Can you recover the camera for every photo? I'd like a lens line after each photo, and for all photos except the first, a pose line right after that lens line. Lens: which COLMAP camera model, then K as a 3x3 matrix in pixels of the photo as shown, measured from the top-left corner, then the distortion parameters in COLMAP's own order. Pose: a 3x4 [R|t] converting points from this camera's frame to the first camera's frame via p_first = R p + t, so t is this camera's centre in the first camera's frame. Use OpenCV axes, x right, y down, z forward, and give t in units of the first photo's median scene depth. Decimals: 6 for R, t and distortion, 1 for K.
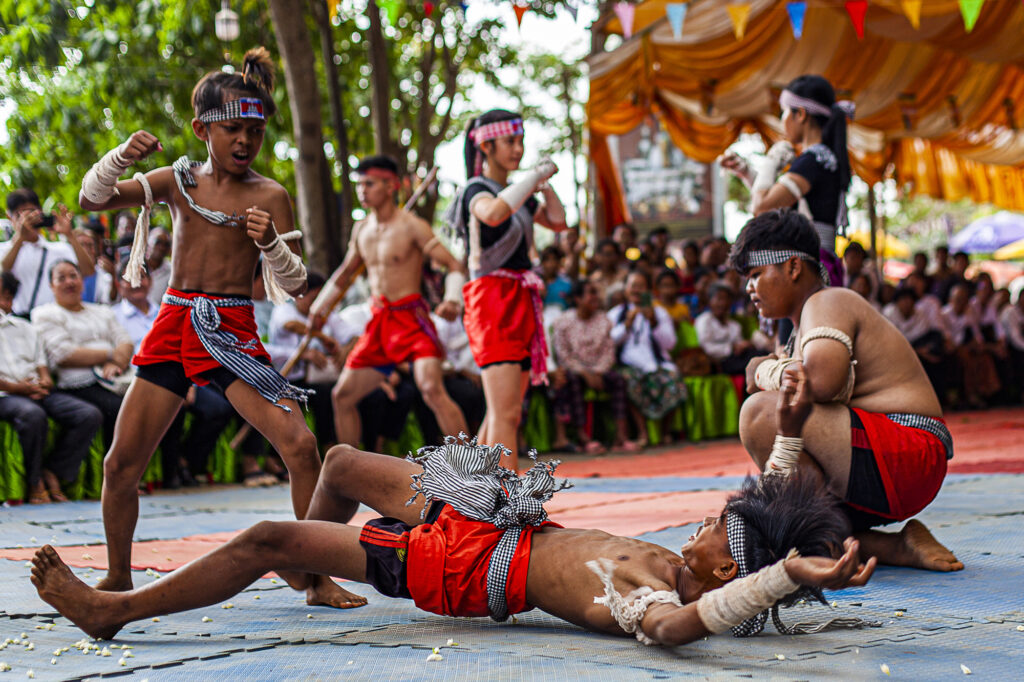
lens RADIAL K [[2005.7, 0, 512.0], [0, 2005.7, 341.0], [0, 0, 1]] dist [-0.243248, -0.267966]
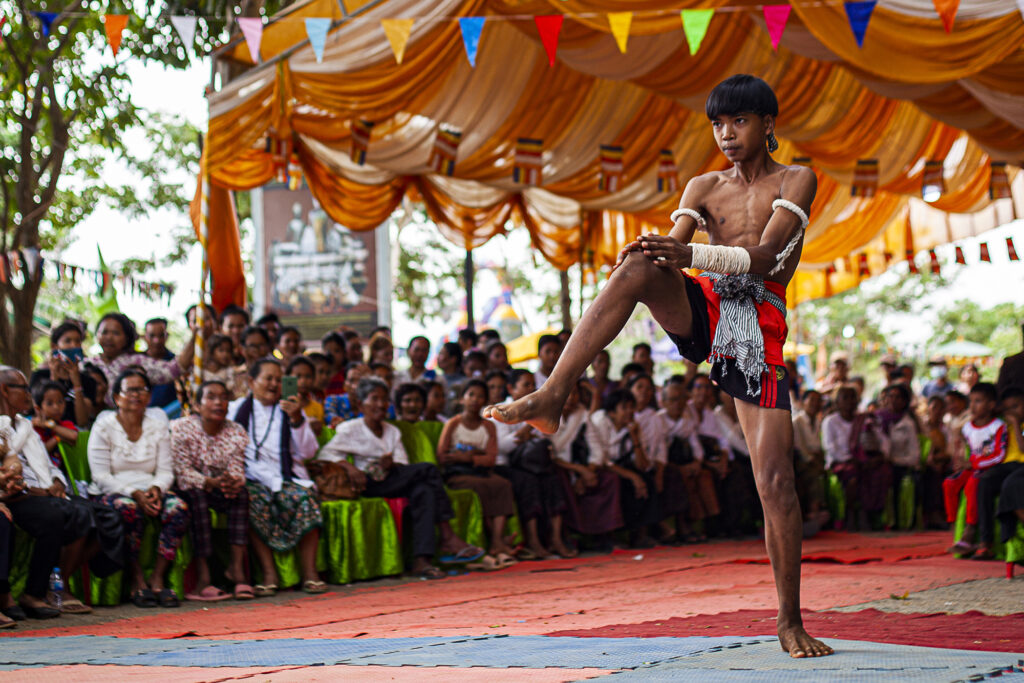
lens RADIAL K [[2177.3, 0, 512.0], [0, 2177.3, 341.5], [0, 0, 1]] dist [-0.050477, 0.067348]
pose [[0.987995, 0.002270, 0.154469, 0.019668], [0.006508, 0.998393, -0.056293, 0.003514], [-0.154349, 0.056623, 0.986393, 0.115466]]
